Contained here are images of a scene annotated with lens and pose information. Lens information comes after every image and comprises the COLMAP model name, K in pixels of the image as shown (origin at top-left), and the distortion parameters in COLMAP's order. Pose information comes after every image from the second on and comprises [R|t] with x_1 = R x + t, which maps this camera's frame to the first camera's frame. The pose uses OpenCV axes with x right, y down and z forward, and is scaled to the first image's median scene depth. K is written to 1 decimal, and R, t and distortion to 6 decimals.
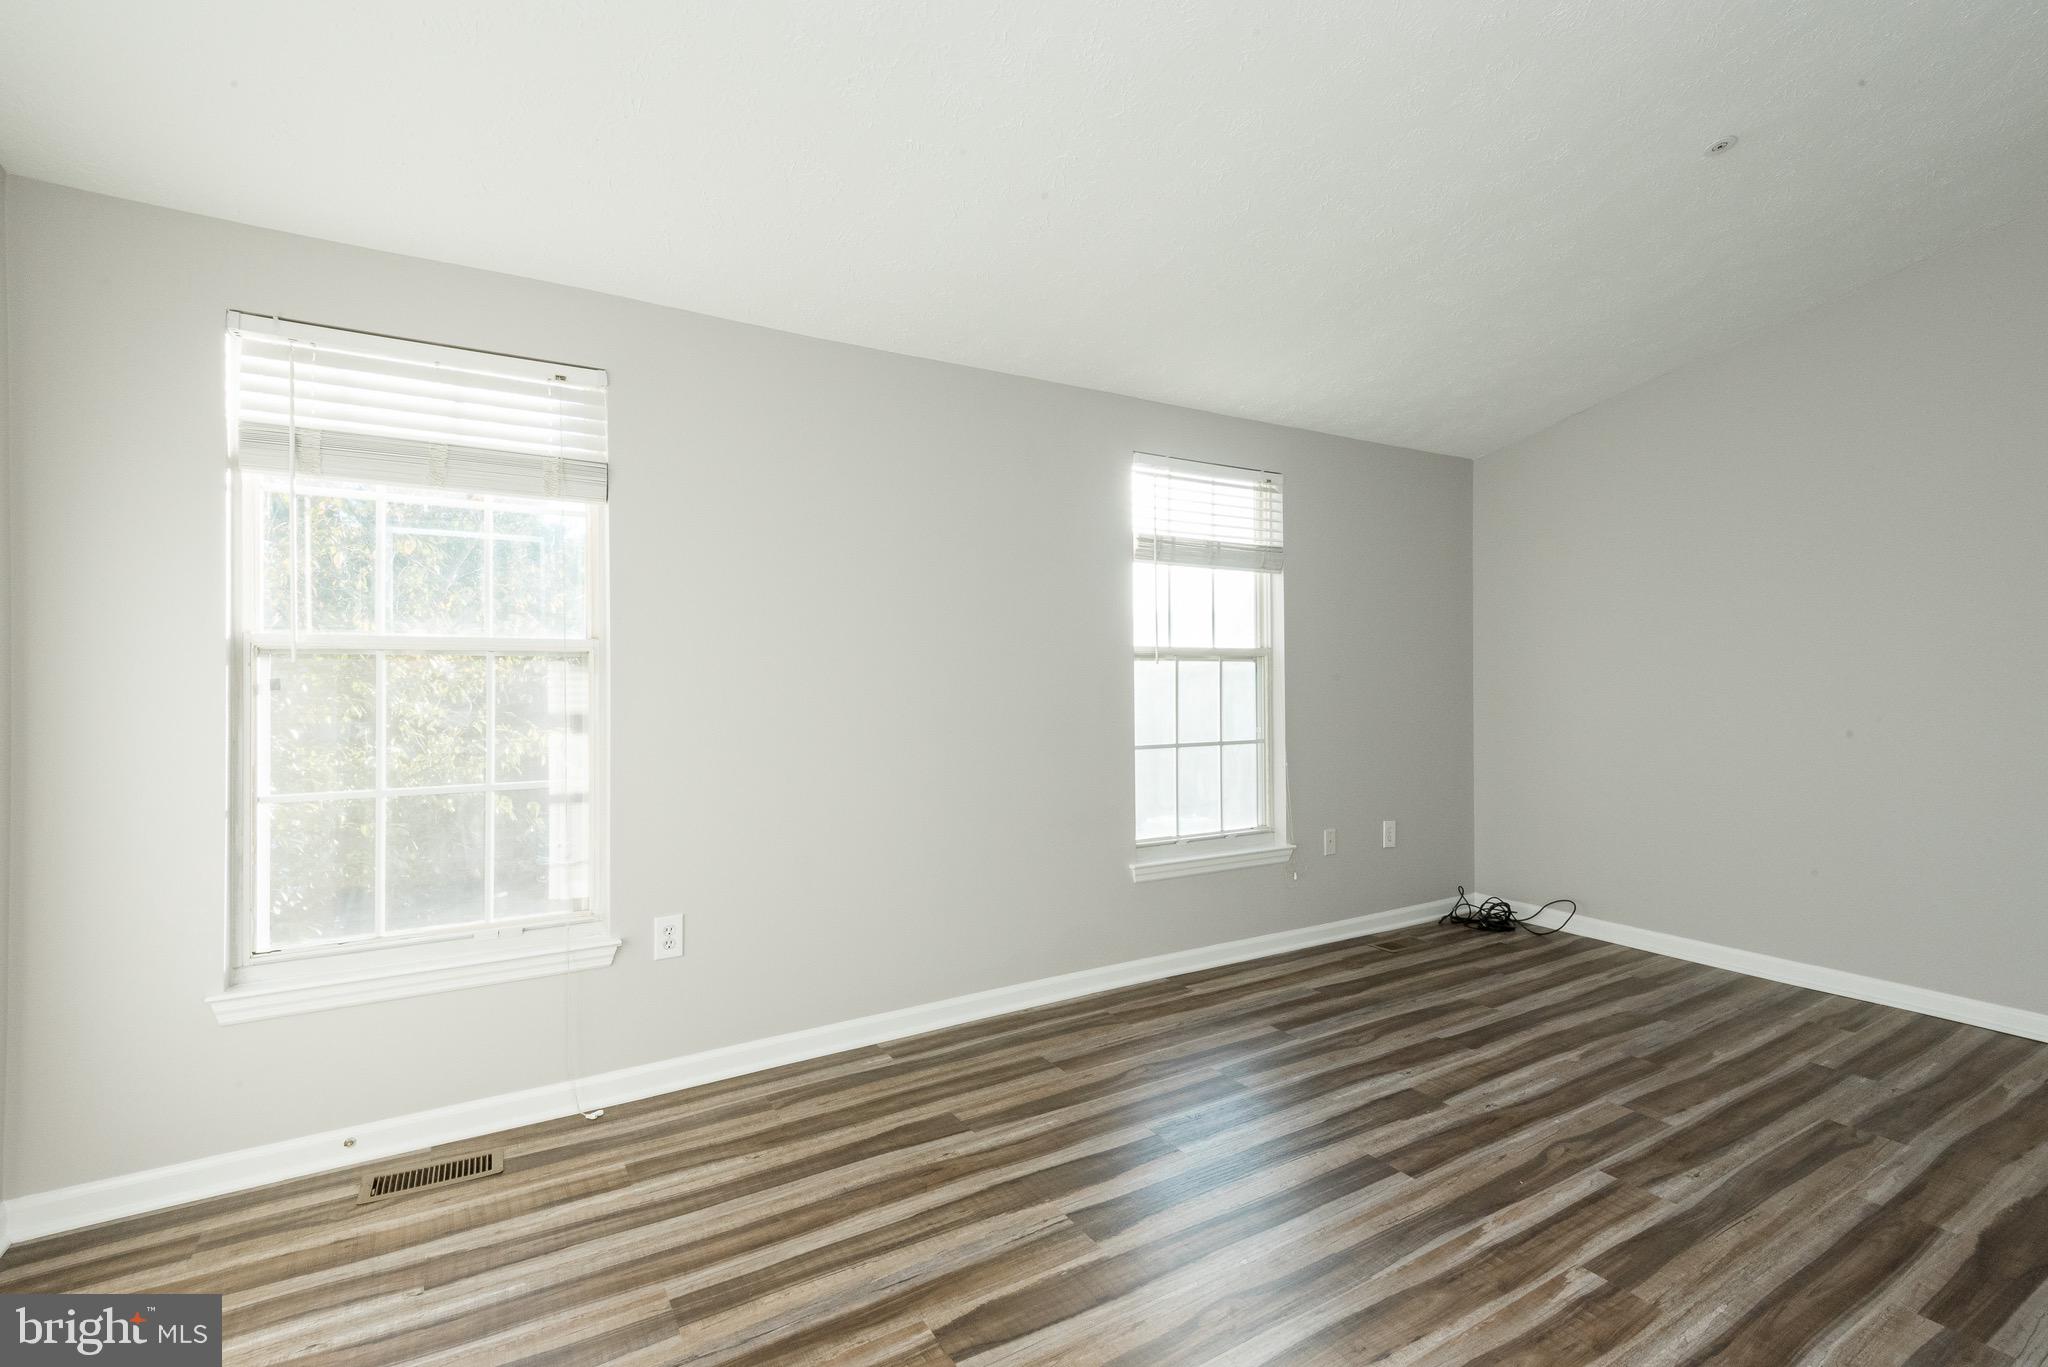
lens RADIAL K [[947.7, 0, 1007.5], [0, 947.7, 681.0], [0, 0, 1]] dist [0.027824, -0.002522]
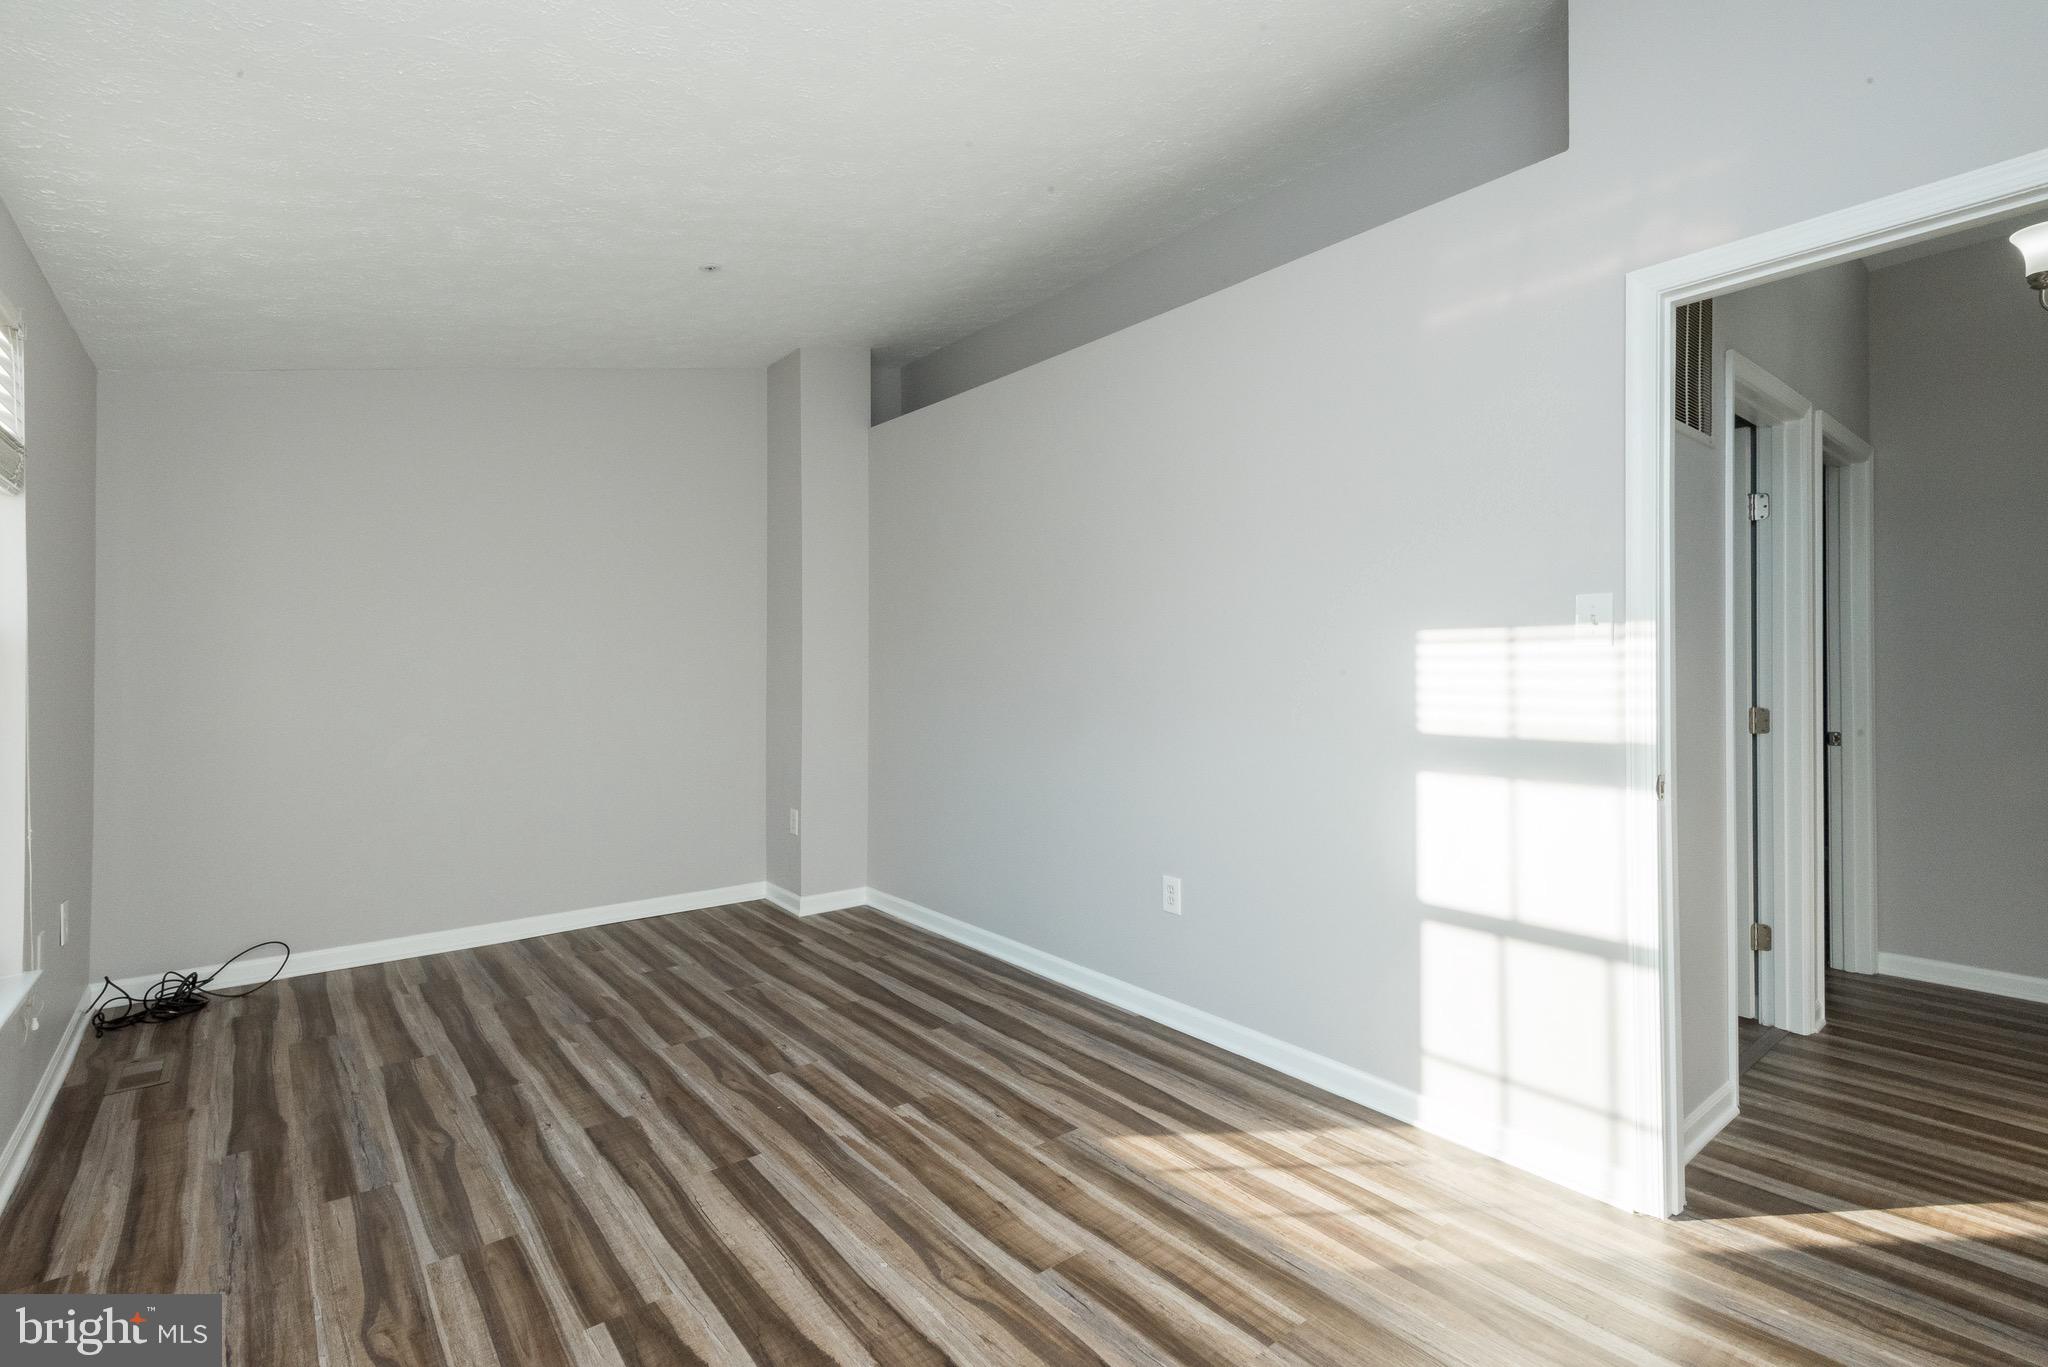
lens RADIAL K [[947.7, 0, 1021.5], [0, 947.7, 674.7], [0, 0, 1]] dist [0.027824, -0.002522]
pose [[-0.160337, 0.002087, 0.987060, -0.544093], [0.004660, 0.999988, -0.001357, -0.004019], [-0.987051, 0.004382, -0.160345, 0.728200]]
